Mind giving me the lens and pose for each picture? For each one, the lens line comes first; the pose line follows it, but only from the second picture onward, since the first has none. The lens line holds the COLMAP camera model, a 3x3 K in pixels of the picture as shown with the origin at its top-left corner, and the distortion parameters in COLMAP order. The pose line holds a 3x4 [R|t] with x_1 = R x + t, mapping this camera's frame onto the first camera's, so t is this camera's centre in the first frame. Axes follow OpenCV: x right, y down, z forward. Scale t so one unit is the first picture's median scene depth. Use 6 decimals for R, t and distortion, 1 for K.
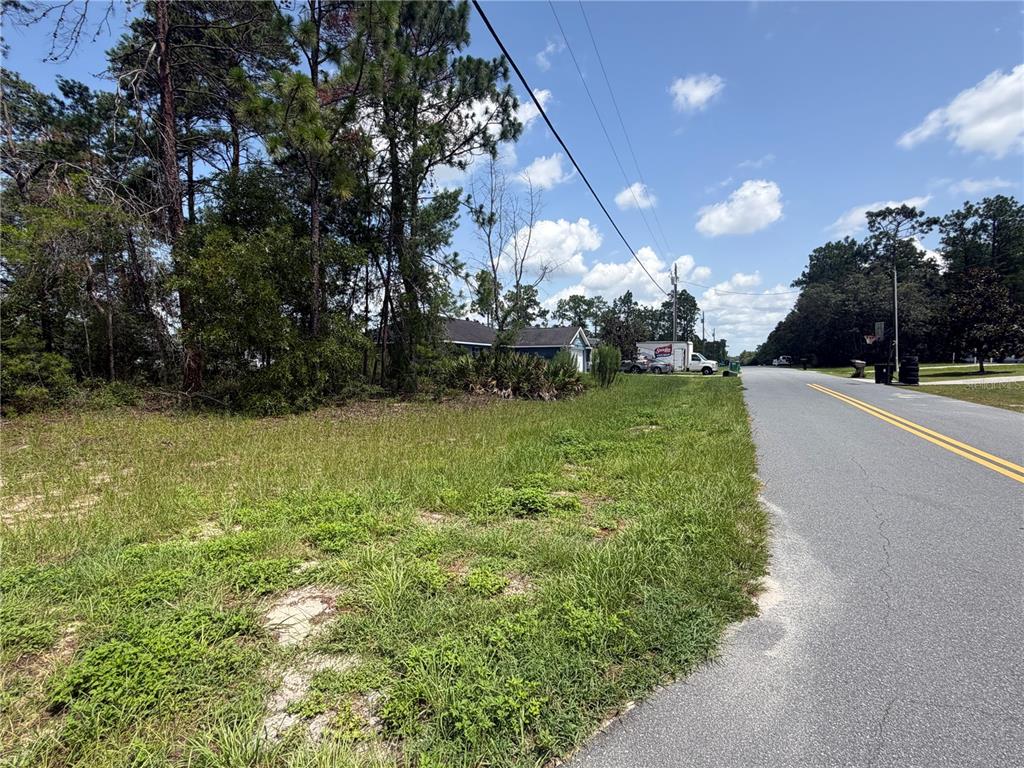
lens RADIAL K [[512.2, 0, 511.6], [0, 512.2, 381.7], [0, 0, 1]] dist [0.000801, -0.000715]
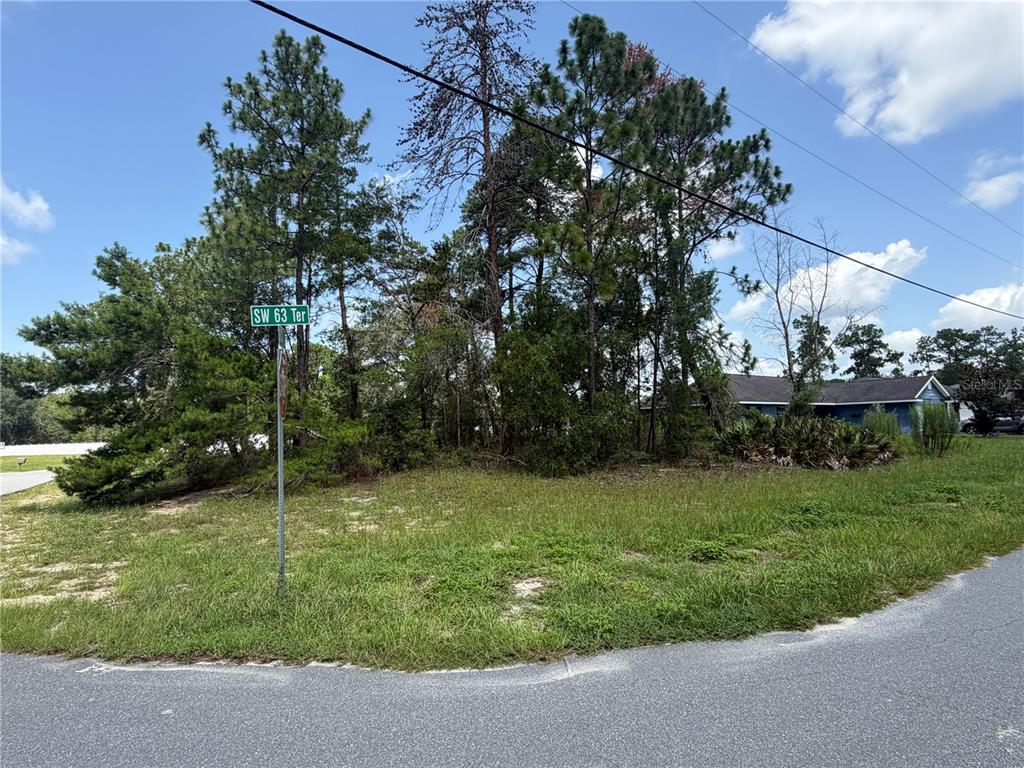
lens RADIAL K [[534.5, 0, 512.0], [0, 534.5, 384.0], [0, 0, 1]] dist [-0.003947, -0.000435]
pose [[0.841963, -0.057796, -0.536431, 0.104930], [-0.001897, 0.993923, -0.110064, -0.009658], [0.539532, 0.093688, 0.836736, -0.121128]]
